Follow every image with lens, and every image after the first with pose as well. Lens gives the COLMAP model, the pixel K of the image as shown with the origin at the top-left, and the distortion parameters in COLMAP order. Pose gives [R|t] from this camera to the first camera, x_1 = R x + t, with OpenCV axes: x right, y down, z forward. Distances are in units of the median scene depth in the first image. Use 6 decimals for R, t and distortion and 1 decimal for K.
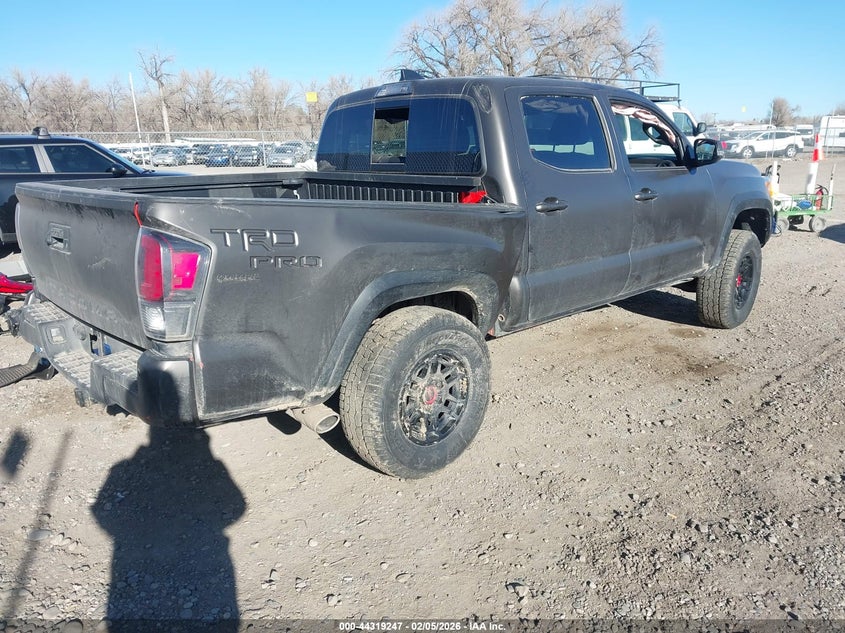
lens RADIAL K [[613.9, 0, 422.5], [0, 613.9, 316.5], [0, 0, 1]] dist [0.089114, -0.191345]
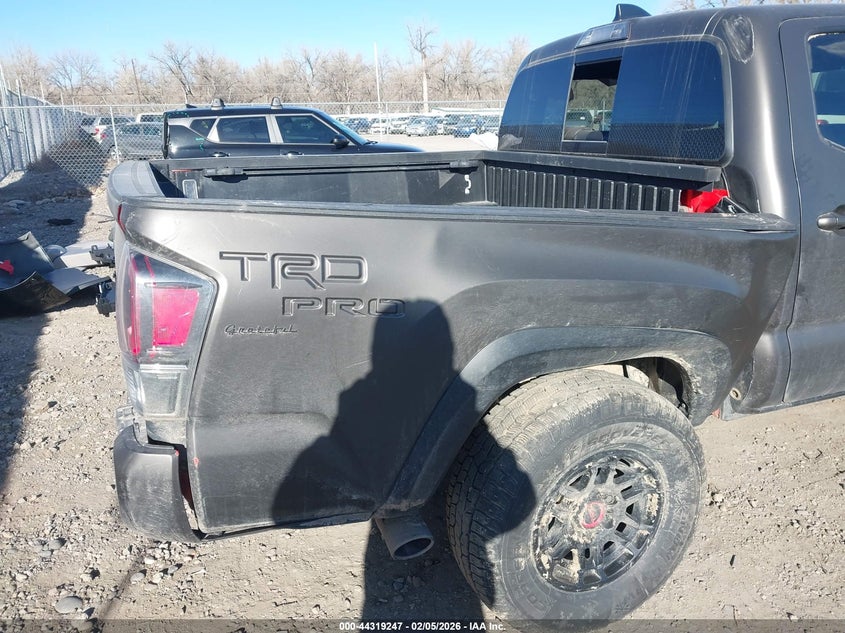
lens RADIAL K [[654.9, 0, 422.5], [0, 654.9, 316.5], [0, 0, 1]] dist [-0.015146, -0.004035]
pose [[0.933991, 0.100048, -0.343005, 0.057299], [-0.090084, 0.994921, 0.044903, -0.085575], [0.345755, -0.011040, 0.938260, 0.306272]]
